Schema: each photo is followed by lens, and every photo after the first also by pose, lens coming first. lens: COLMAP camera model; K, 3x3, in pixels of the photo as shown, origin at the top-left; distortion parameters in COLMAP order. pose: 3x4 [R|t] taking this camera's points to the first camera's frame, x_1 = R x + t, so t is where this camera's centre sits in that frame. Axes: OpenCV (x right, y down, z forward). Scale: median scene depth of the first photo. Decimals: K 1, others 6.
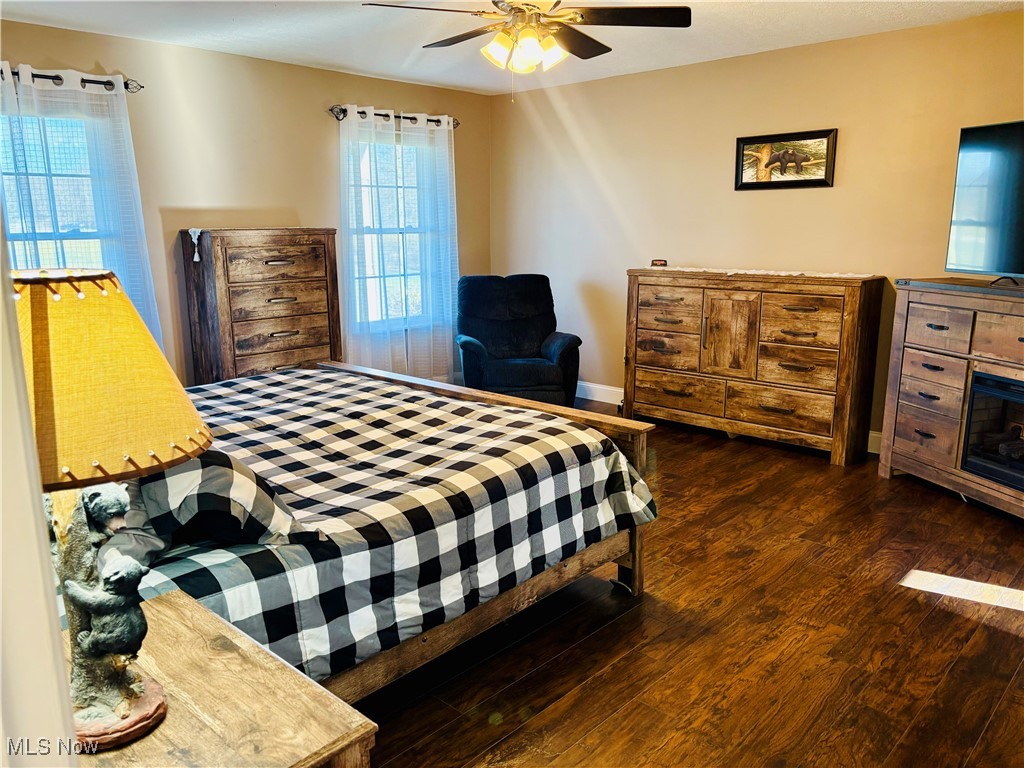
lens RADIAL K [[769.6, 0, 513.6], [0, 769.6, 383.5], [0, 0, 1]] dist [0.014319, -0.012077]
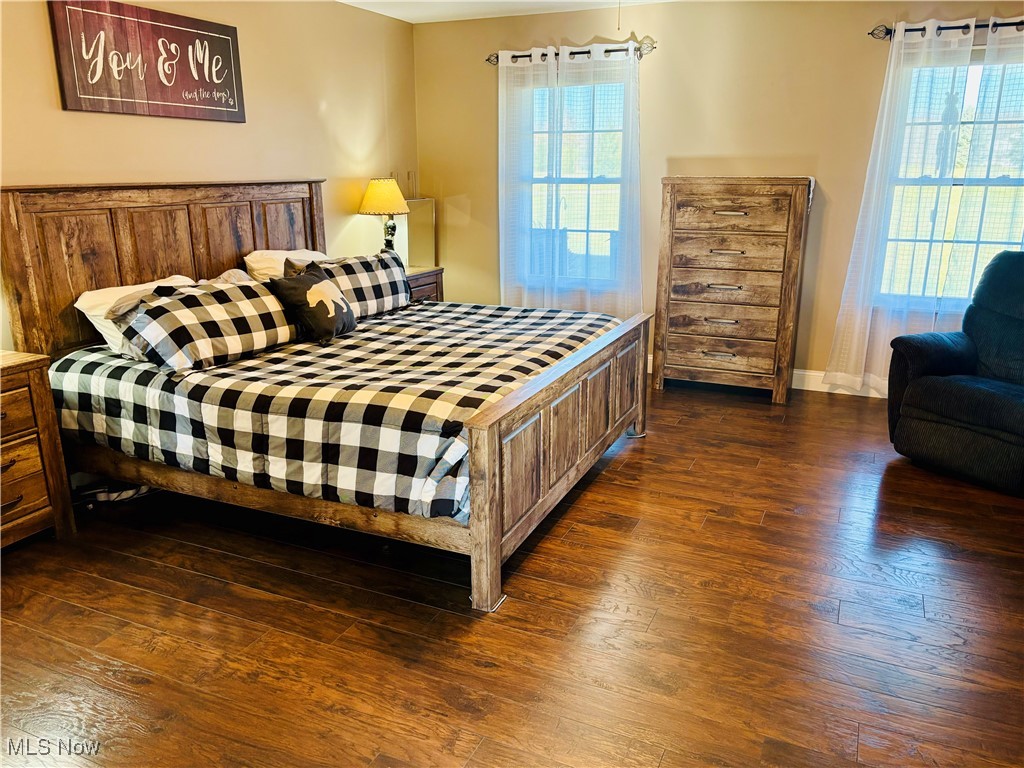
lens RADIAL K [[769.6, 0, 513.4], [0, 769.6, 387.6], [0, 0, 1]] dist [0.014319, -0.012077]
pose [[0.327200, 0.266473, -0.906605, 0.547060], [-0.197316, 0.957533, 0.210229, -0.096861], [0.924125, 0.110101, 0.365885, 0.418697]]
